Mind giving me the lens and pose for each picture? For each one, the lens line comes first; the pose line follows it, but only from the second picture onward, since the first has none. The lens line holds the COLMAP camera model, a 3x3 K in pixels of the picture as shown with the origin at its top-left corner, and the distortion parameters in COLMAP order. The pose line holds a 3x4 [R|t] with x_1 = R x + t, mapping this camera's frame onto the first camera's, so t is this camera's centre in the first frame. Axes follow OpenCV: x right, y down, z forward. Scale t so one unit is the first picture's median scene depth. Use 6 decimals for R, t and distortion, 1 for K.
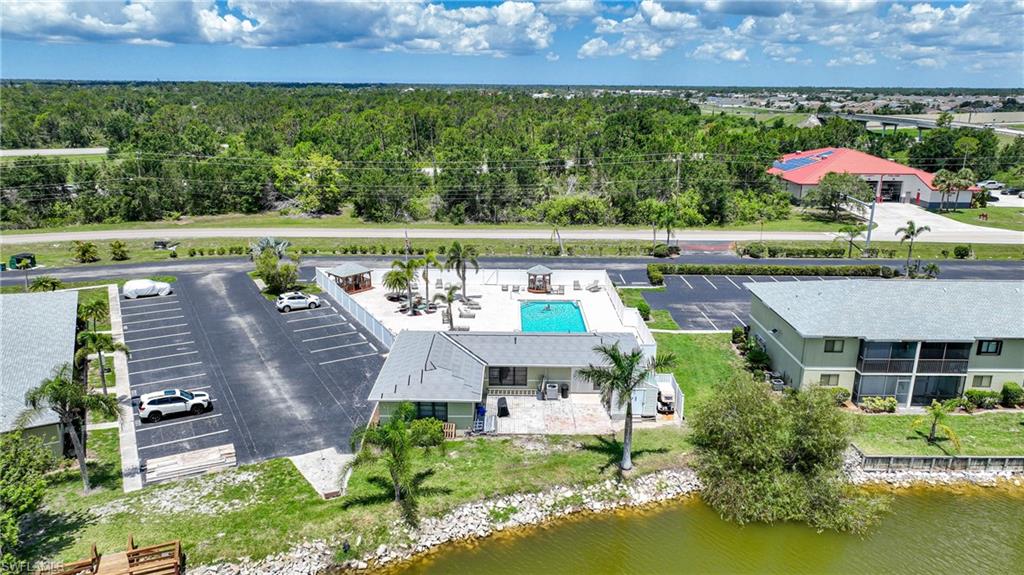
lens RADIAL K [[717.7, 0, 513.9], [0, 717.7, 290.3], [0, 0, 1]] dist [-0.006628, 0.022550]
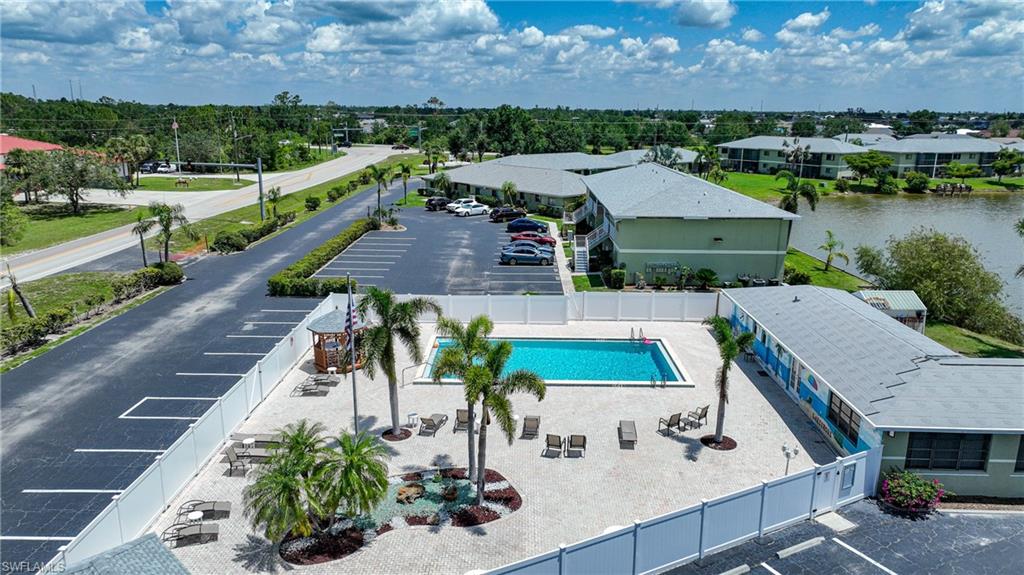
lens RADIAL K [[717.7, 0, 505.8], [0, 717.7, 288.1], [0, 0, 1]] dist [-0.006628, 0.022550]
pose [[0.020515, -0.246857, 0.968835, -0.464842], [0.272427, 0.933751, 0.232149, -0.145665], [-0.961958, 0.259174, 0.086407, 0.987739]]
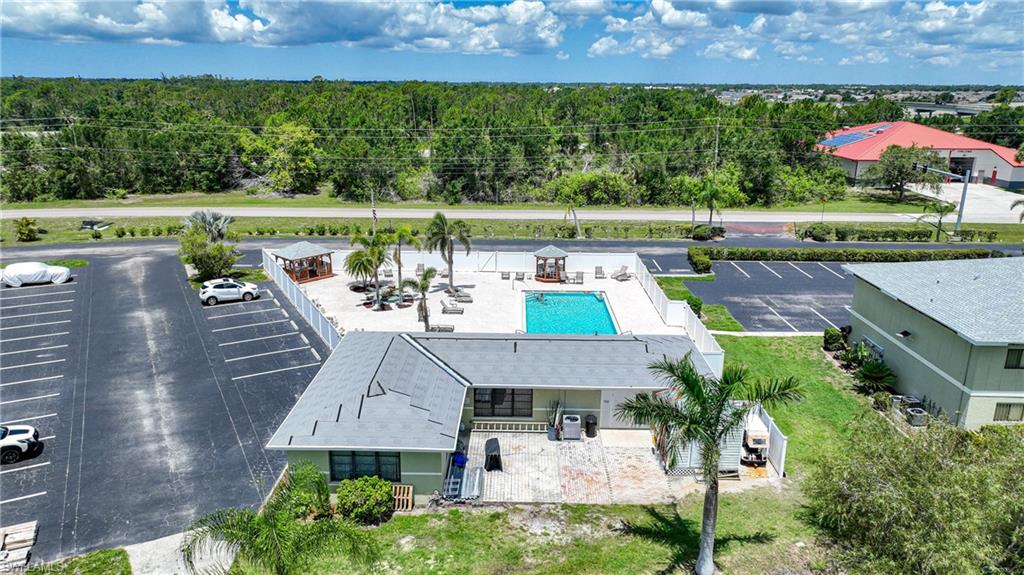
lens RADIAL K [[717.7, 0, 512.9], [0, 717.7, 290.4], [0, 0, 1]] dist [-0.006628, 0.022550]
pose [[0.999896, 0.003132, -0.014046, 0.007099], [-0.003114, 0.999994, 0.001305, 0.013592], [0.014050, -0.001261, 0.999900, 0.271959]]
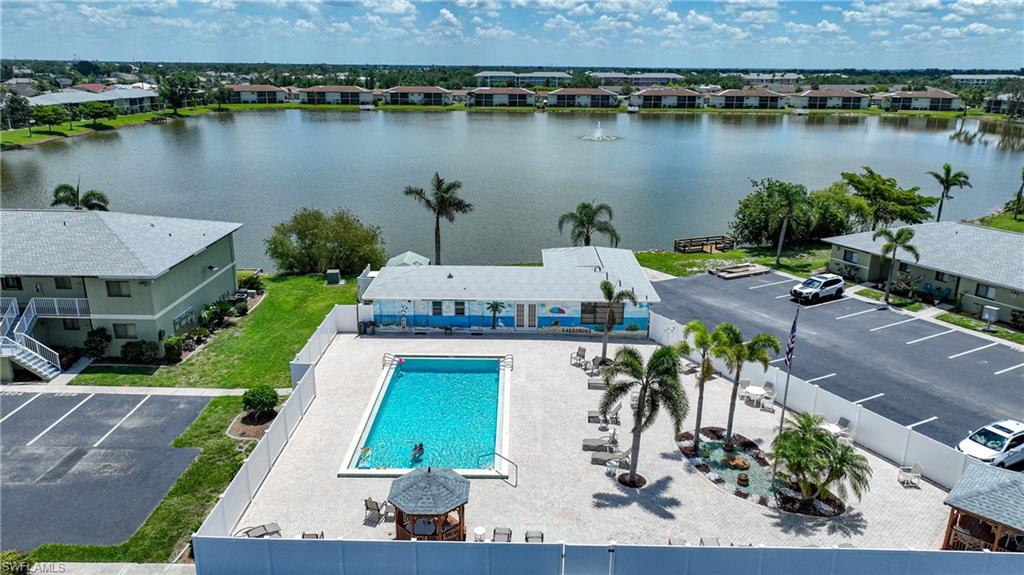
lens RADIAL K [[717.7, 0, 509.5], [0, 717.7, 290.9], [0, 0, 1]] dist [-0.006628, 0.022550]
pose [[-0.999627, -0.025144, 0.010705, -0.001653], [-0.015078, 0.834173, 0.551297, -0.328431], [-0.022792, 0.550930, -0.834240, 1.420465]]
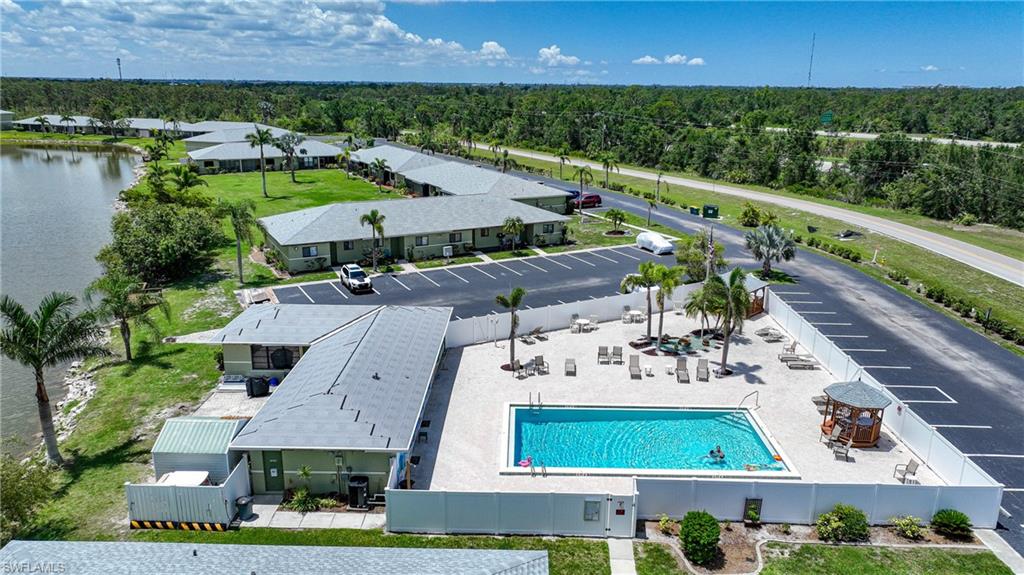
lens RADIAL K [[717.7, 0, 517.2], [0, 717.7, 284.7], [0, 0, 1]] dist [-0.006628, 0.022550]
pose [[-0.017824, 0.258230, -0.965919, 0.529225], [-0.287574, 0.923927, 0.252311, -0.165526], [0.957593, 0.282270, 0.057792, 0.873767]]
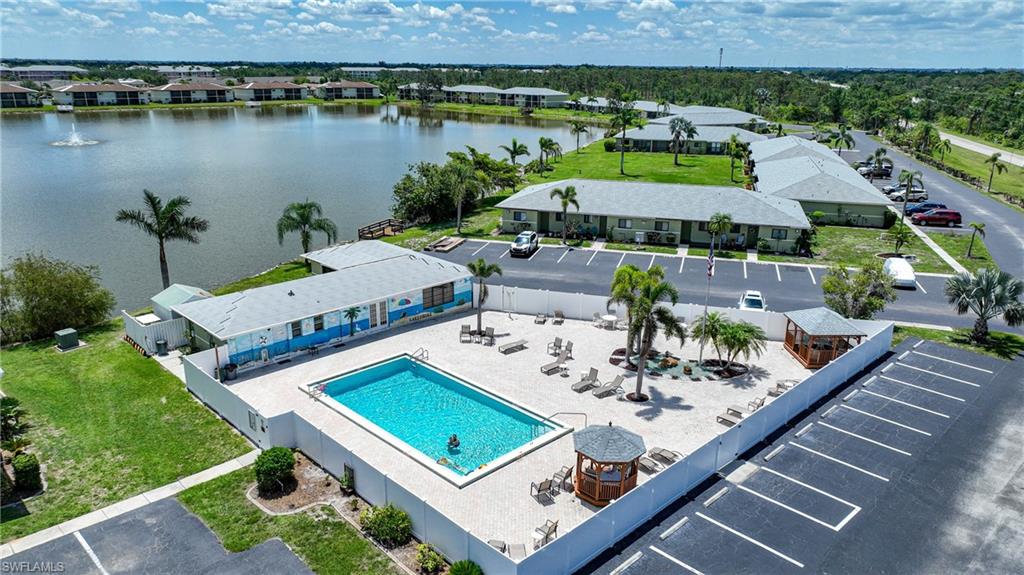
lens RADIAL K [[717.7, 0, 513.9], [0, 717.7, 291.4], [0, 0, 1]] dist [-0.006628, 0.022550]
pose [[-0.716457, 0.191962, -0.670701, 0.352655], [-0.210626, 0.857013, 0.470282, -0.297737], [0.665076, 0.478204, -0.573581, 1.327314]]
